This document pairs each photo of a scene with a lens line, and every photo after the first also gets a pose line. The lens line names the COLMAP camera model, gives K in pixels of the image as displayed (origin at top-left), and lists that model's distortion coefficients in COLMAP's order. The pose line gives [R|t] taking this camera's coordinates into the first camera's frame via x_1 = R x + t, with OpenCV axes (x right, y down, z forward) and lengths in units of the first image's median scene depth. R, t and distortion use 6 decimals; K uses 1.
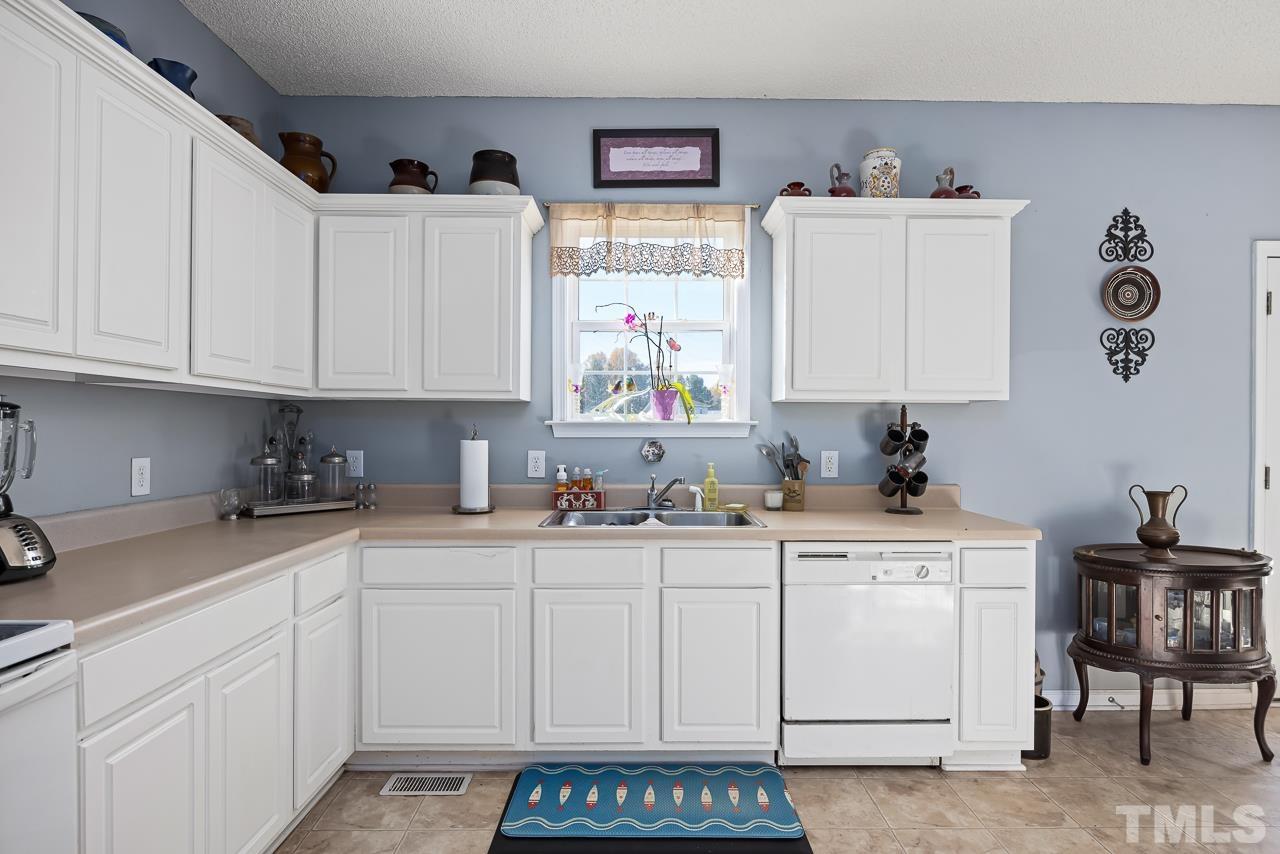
lens RADIAL K [[675.9, 0, 640.8], [0, 675.9, 431.5], [0, 0, 1]] dist [-0.000980, 0.000254]
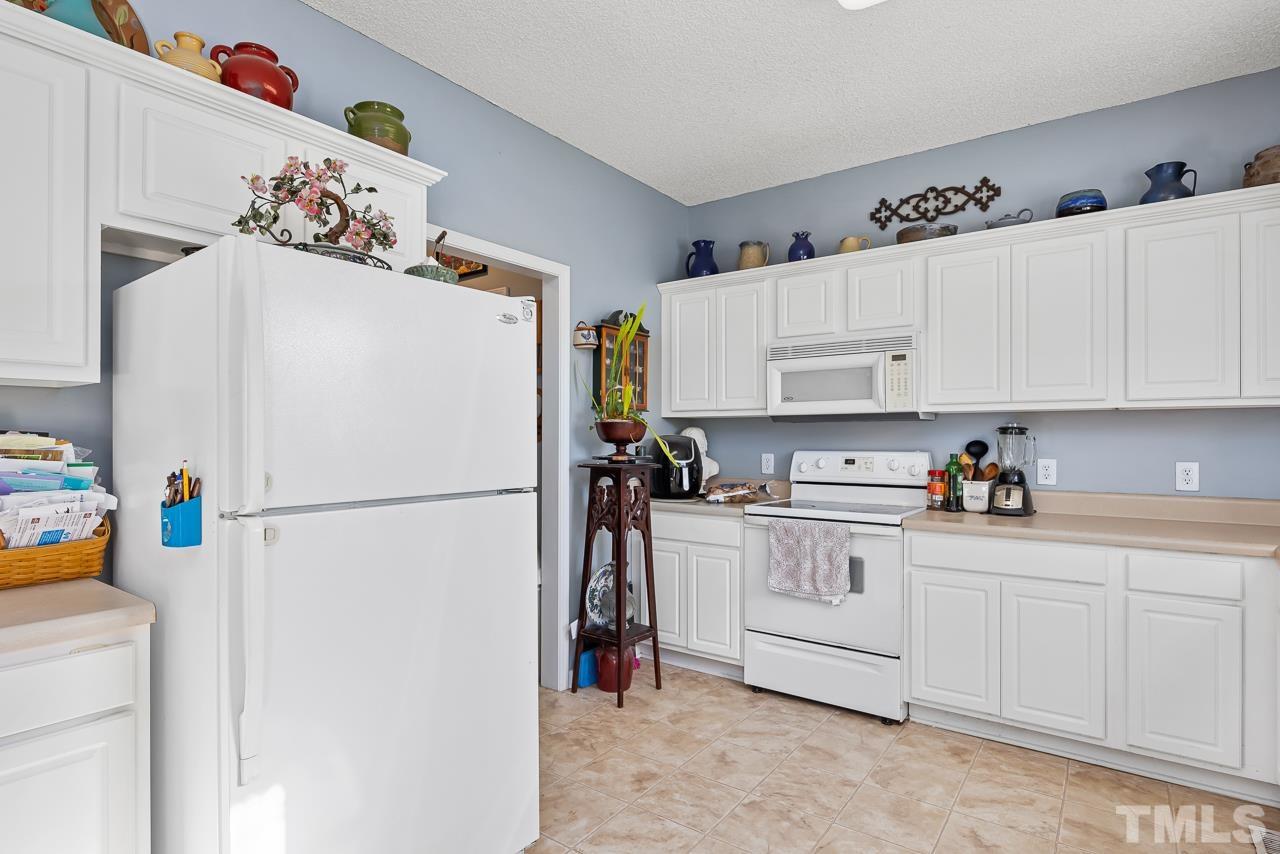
lens RADIAL K [[675.9, 0, 644.4], [0, 675.9, 434.3], [0, 0, 1]] dist [-0.000980, 0.000254]
pose [[-0.604562, -0.008341, -0.796514, 0.706644], [-0.003940, 0.999964, -0.007481, -0.000770], [0.796548, -0.001385, -0.604574, 0.717158]]
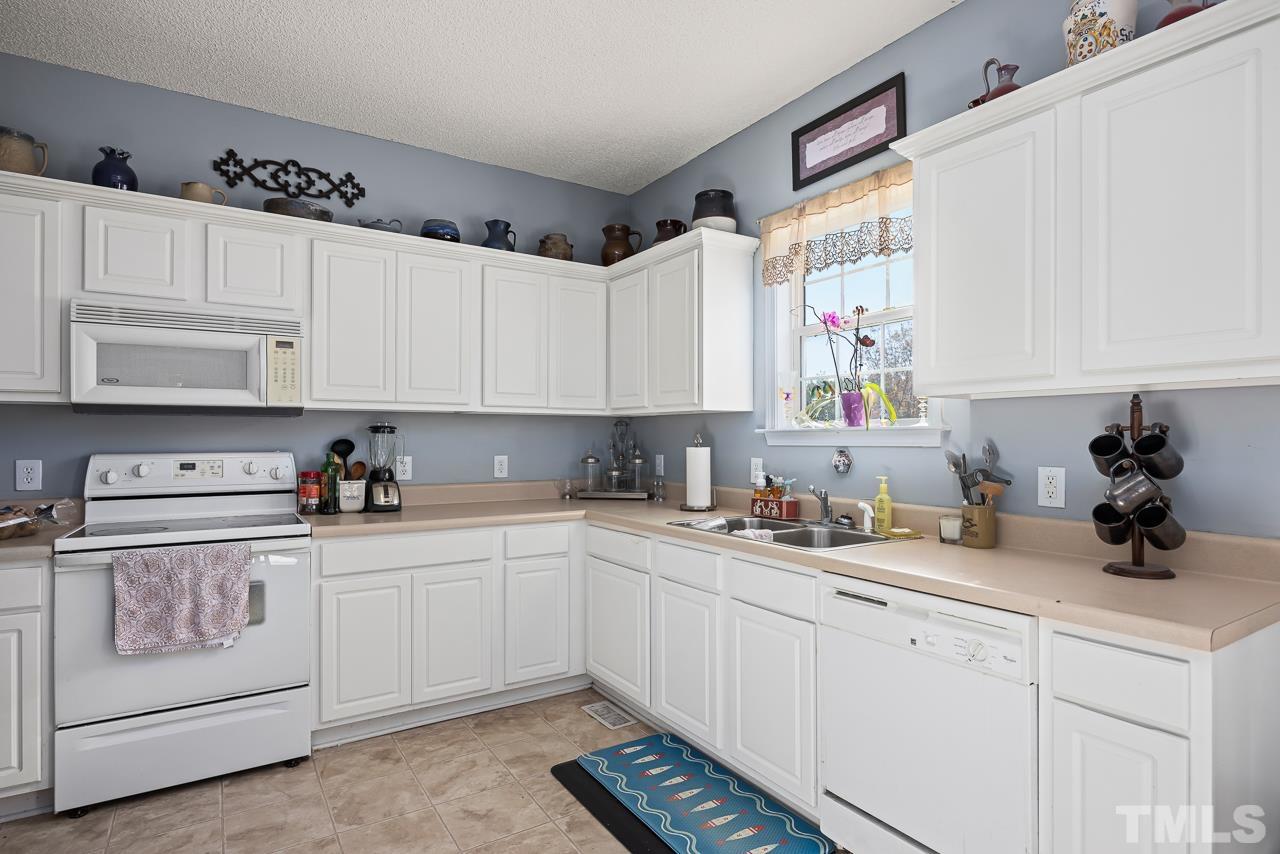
lens RADIAL K [[675.9, 0, 646.7], [0, 675.9, 434.2], [0, 0, 1]] dist [-0.000980, 0.000254]
pose [[0.529213, -0.008451, -0.848447, 0.668806], [0.000398, 0.999953, -0.009712, 0.001800], [0.848489, 0.004802, 0.529192, 0.311530]]
